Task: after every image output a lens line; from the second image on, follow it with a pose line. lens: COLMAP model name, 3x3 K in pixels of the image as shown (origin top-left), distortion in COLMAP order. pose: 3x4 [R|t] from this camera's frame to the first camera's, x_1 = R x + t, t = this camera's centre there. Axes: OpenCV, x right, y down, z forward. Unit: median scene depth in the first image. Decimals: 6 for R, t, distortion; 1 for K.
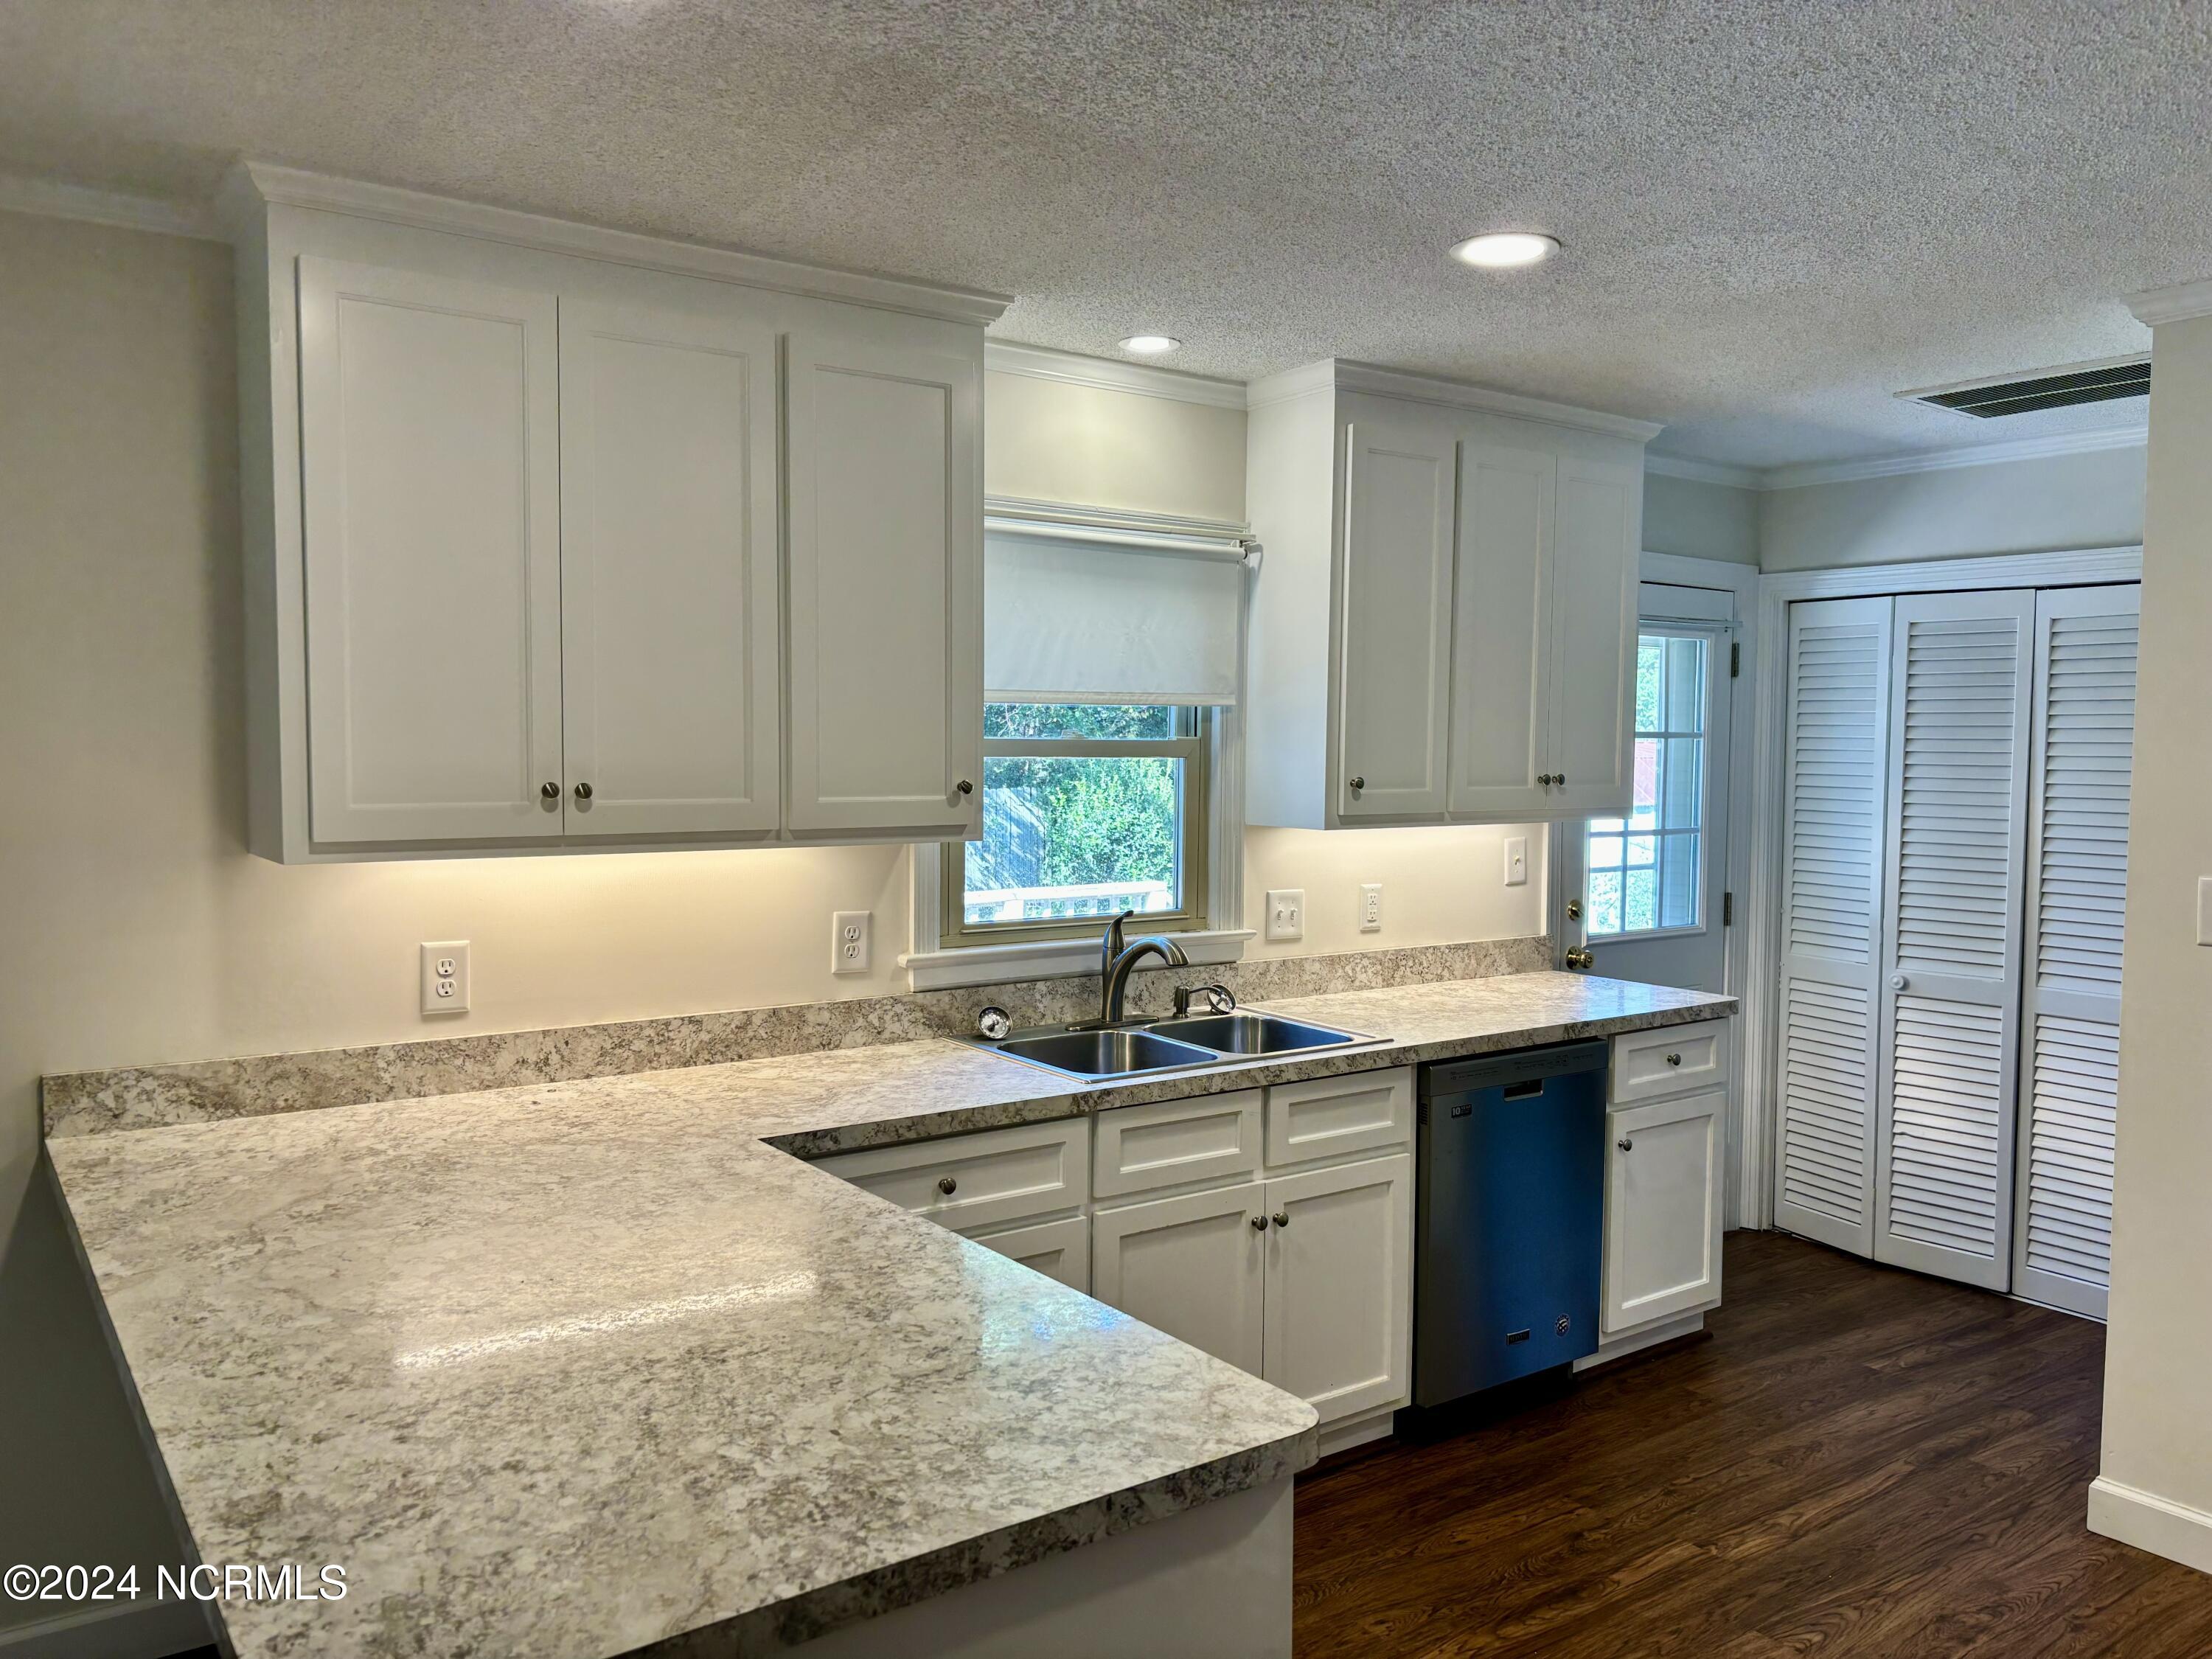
lens RADIAL K [[1660.6, 0, 1109.6], [0, 1660.6, 827.7], [0, 0, 1]] dist [0.012440, 0.002214]
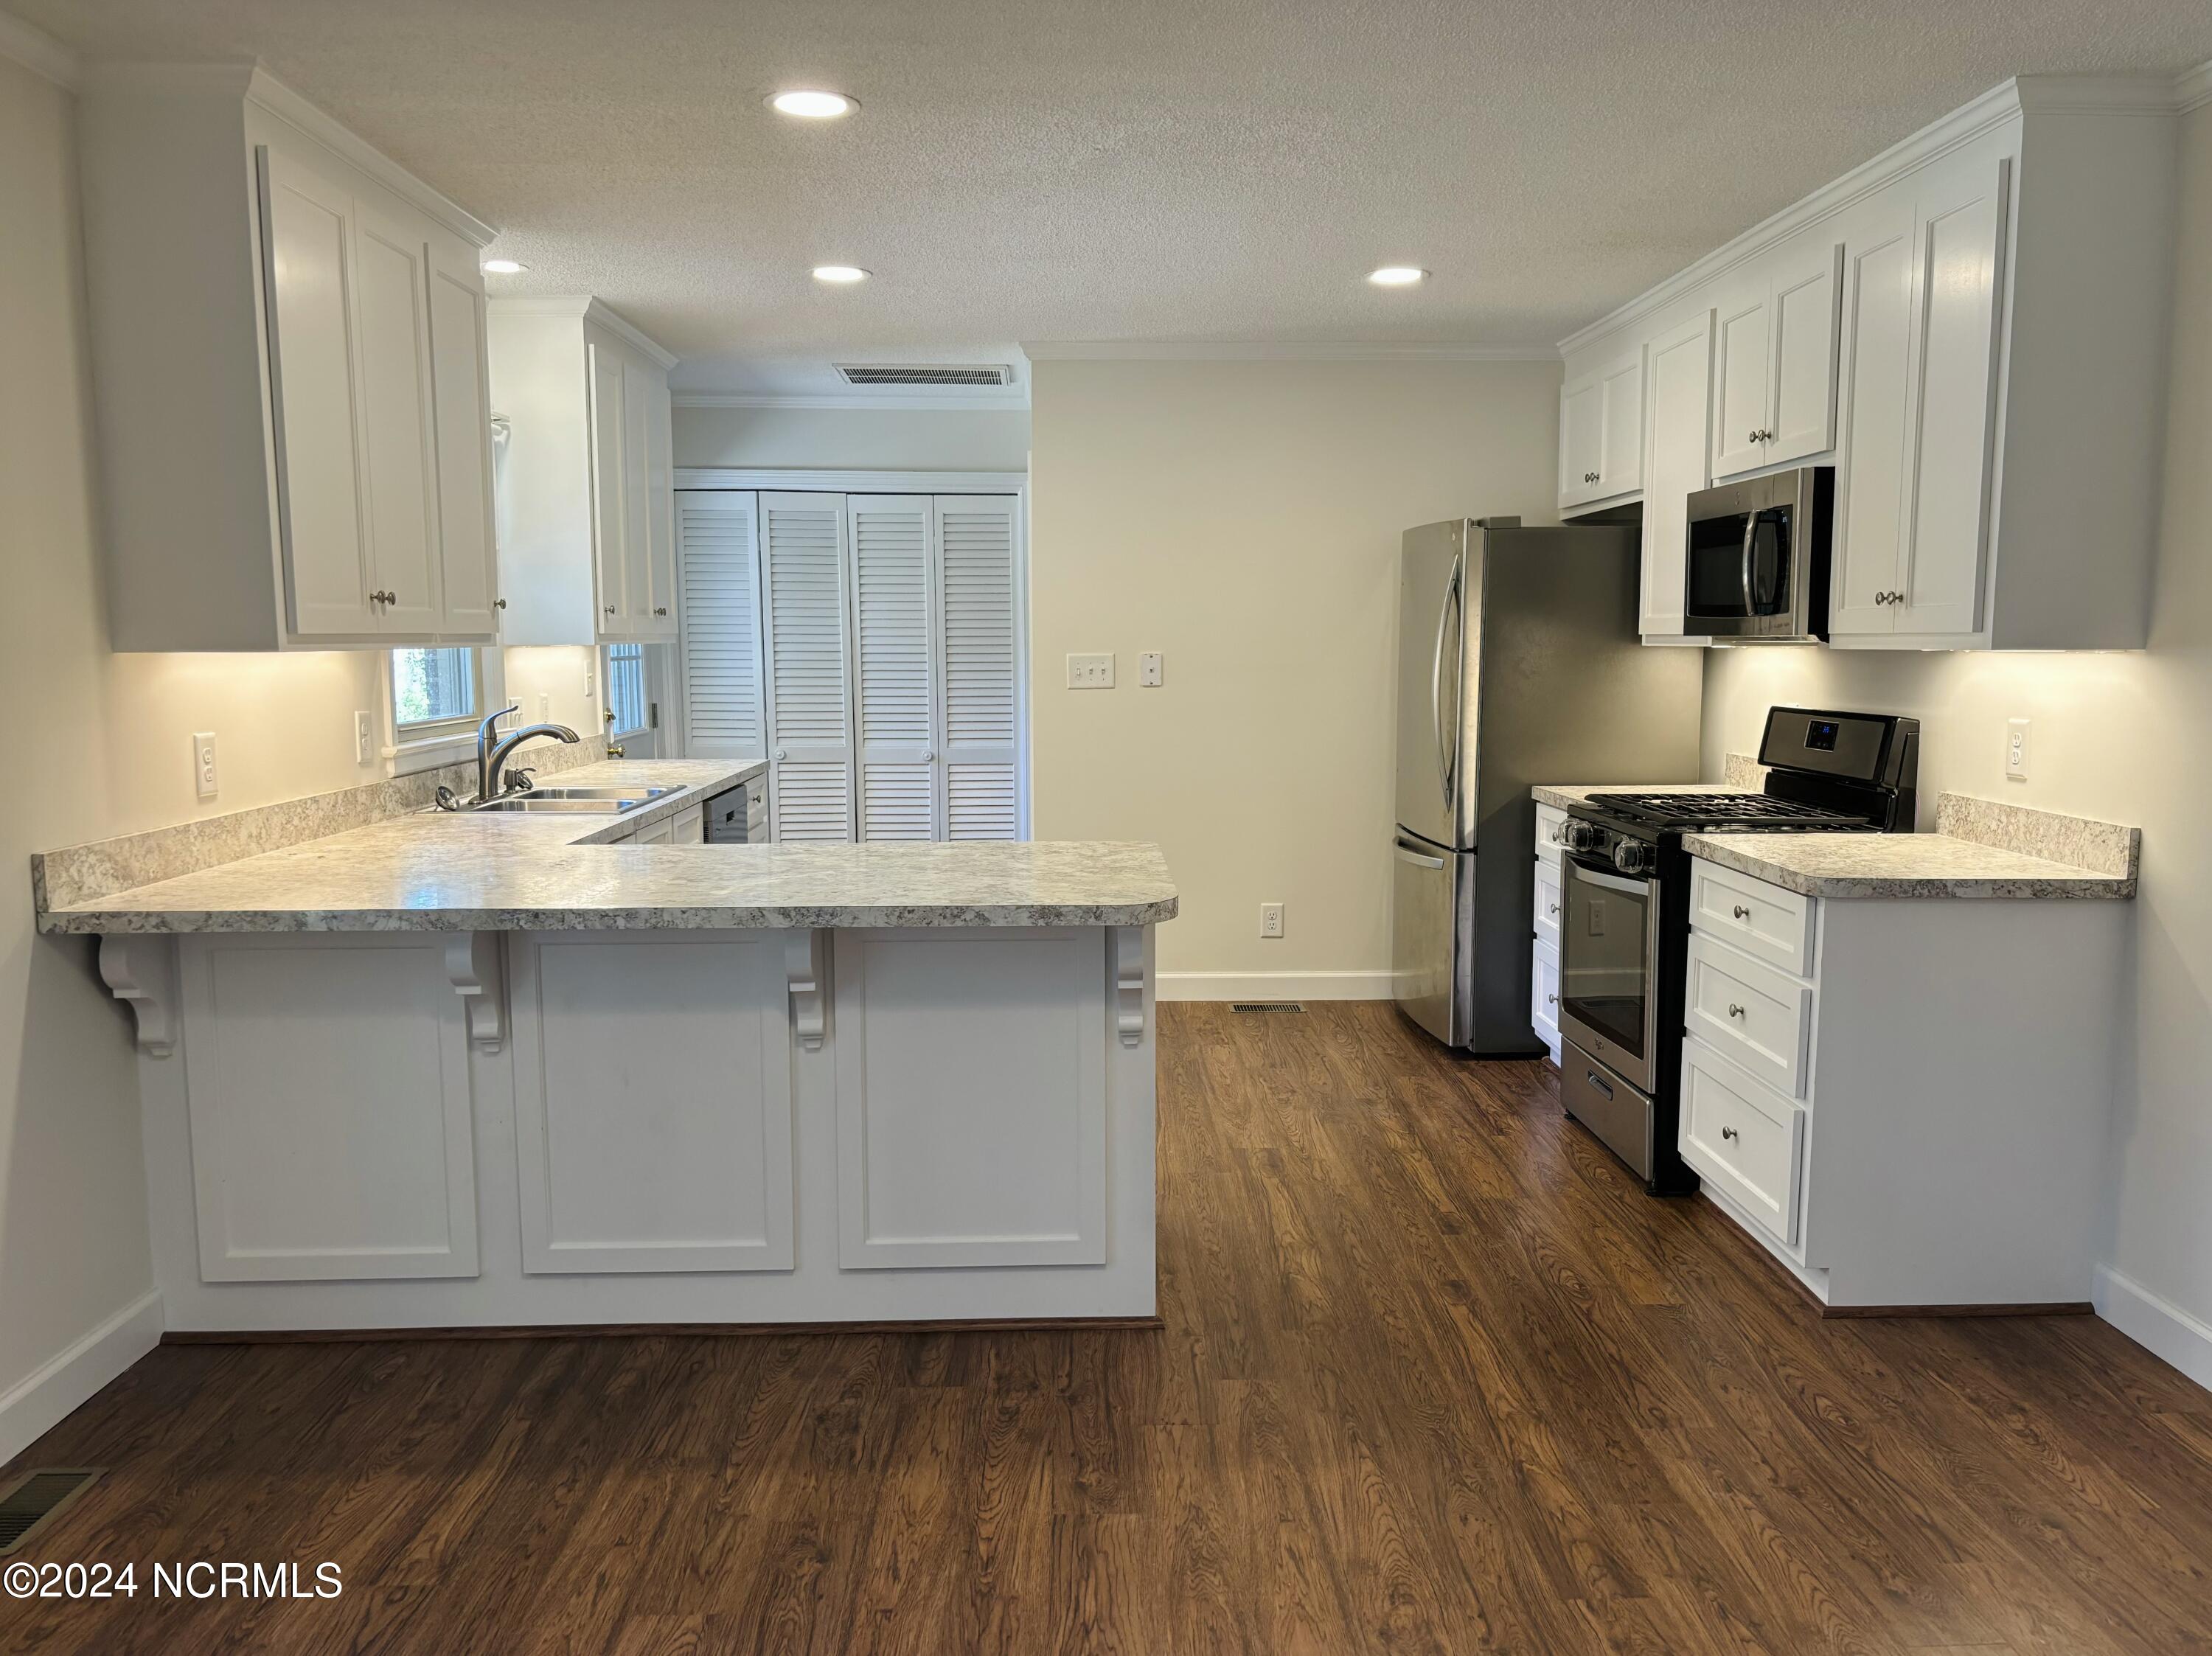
lens RADIAL K [[1660.6, 0, 1108.8], [0, 1660.6, 830.3], [0, 0, 1]] dist [0.012440, 0.002214]
pose [[0.584645, -0.106280, 0.804298, -0.580657], [0.046518, 0.994143, 0.097552, 0.030121], [-0.809954, -0.019619, 0.586165, -0.114760]]
